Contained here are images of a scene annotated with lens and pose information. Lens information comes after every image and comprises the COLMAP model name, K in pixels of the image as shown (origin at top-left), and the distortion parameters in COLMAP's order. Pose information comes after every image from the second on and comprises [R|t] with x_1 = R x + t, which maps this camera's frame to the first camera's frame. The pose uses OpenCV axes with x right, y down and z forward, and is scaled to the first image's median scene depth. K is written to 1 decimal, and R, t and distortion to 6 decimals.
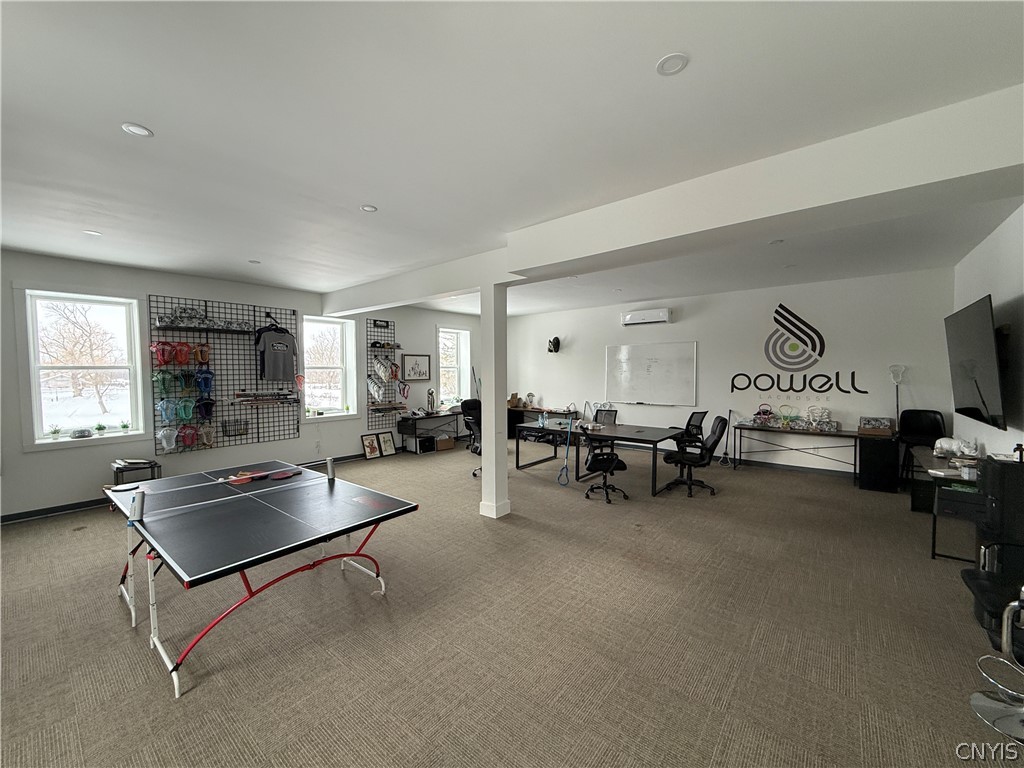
lens RADIAL K [[407.9, 0, 510.4], [0, 407.9, 385.5], [0, 0, 1]] dist [0.004729, -0.002663]
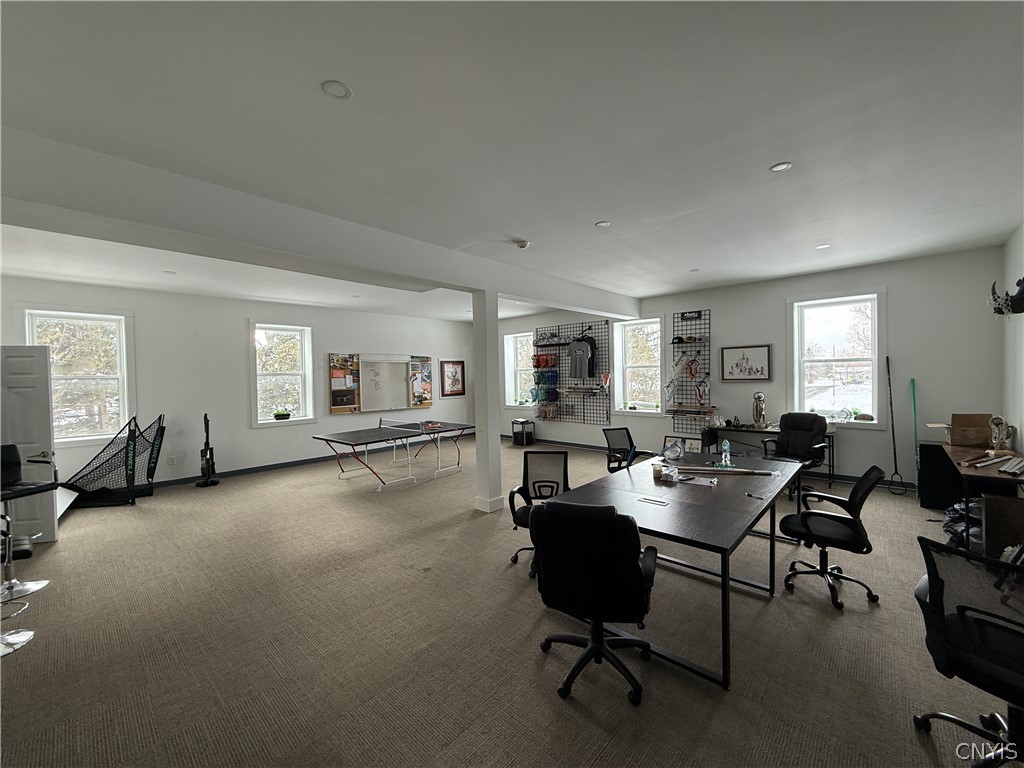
lens RADIAL K [[407.9, 0, 509.9], [0, 407.9, 383.0], [0, 0, 1]] dist [0.004729, -0.002663]
pose [[-0.051072, 0.027719, -0.998310, 0.596317], [-0.018643, 0.999414, 0.028703, -0.022894], [0.998521, 0.020078, -0.050525, 0.658203]]
